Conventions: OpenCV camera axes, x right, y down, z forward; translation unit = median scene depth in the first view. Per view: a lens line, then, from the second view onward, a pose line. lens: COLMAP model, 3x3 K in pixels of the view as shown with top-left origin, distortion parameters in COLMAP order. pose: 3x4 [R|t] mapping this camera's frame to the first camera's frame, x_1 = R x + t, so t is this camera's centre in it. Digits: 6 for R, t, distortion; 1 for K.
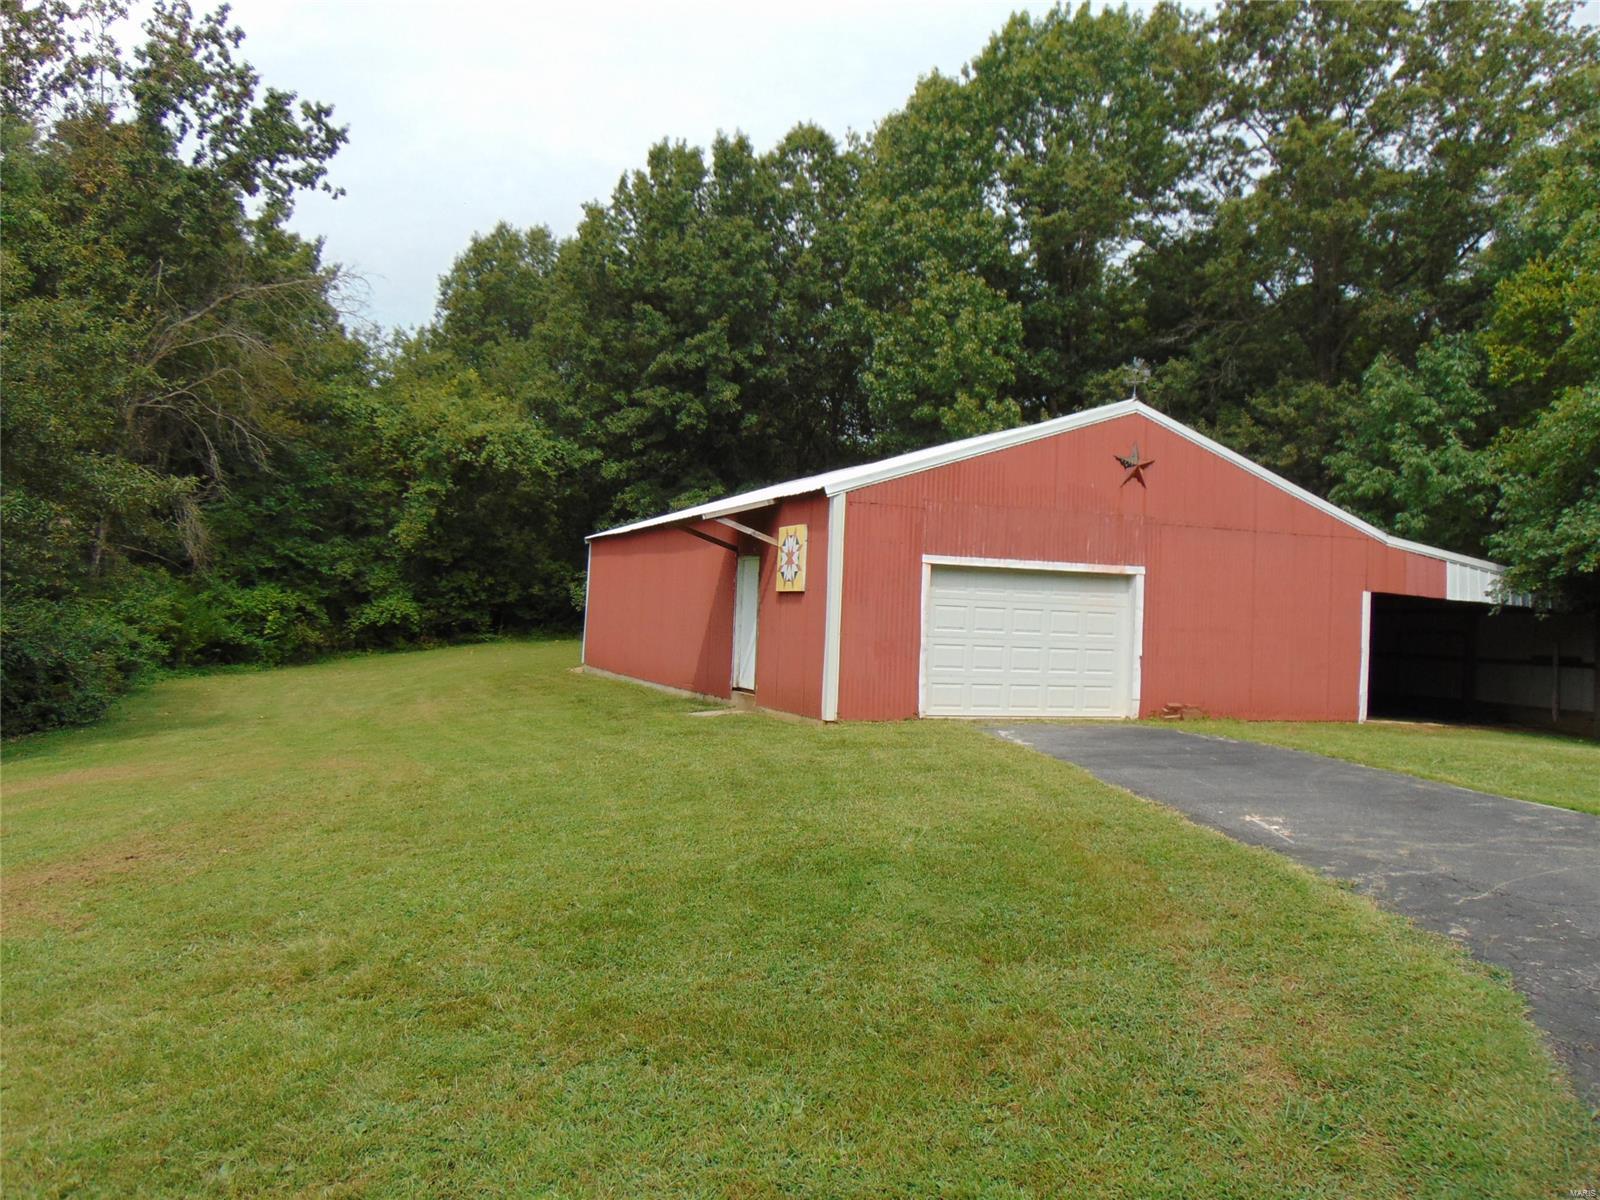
lens RADIAL K [[1193.3, 0, 808.6], [0, 1193.3, 591.8], [0, 0, 1]] dist [-0.042417, 0.076947]
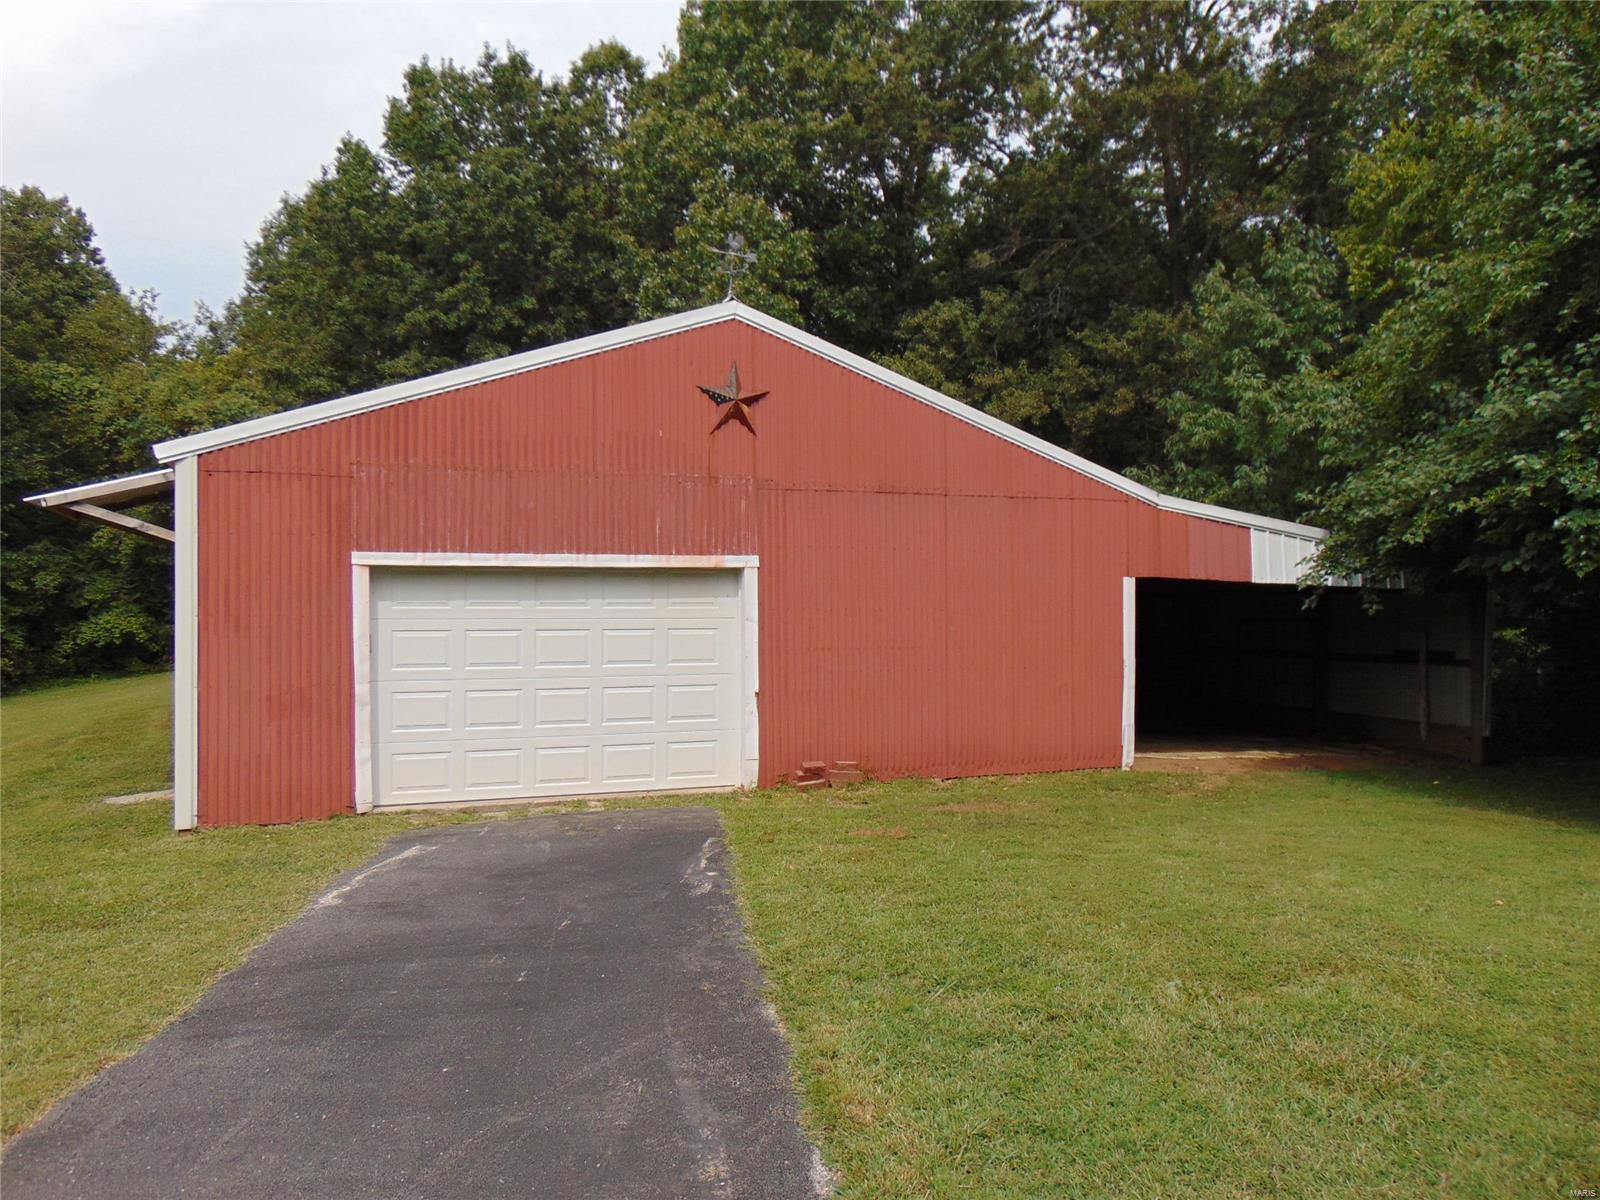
lens RADIAL K [[1193.3, 0, 802.0], [0, 1193.3, 608.9], [0, 0, 1]] dist [-0.042417, 0.076947]
pose [[0.999097, -0.038188, 0.018620, 0.197695], [0.037630, 0.998858, 0.029428, -0.006835], [-0.019723, -0.028701, 0.999393, 0.233049]]
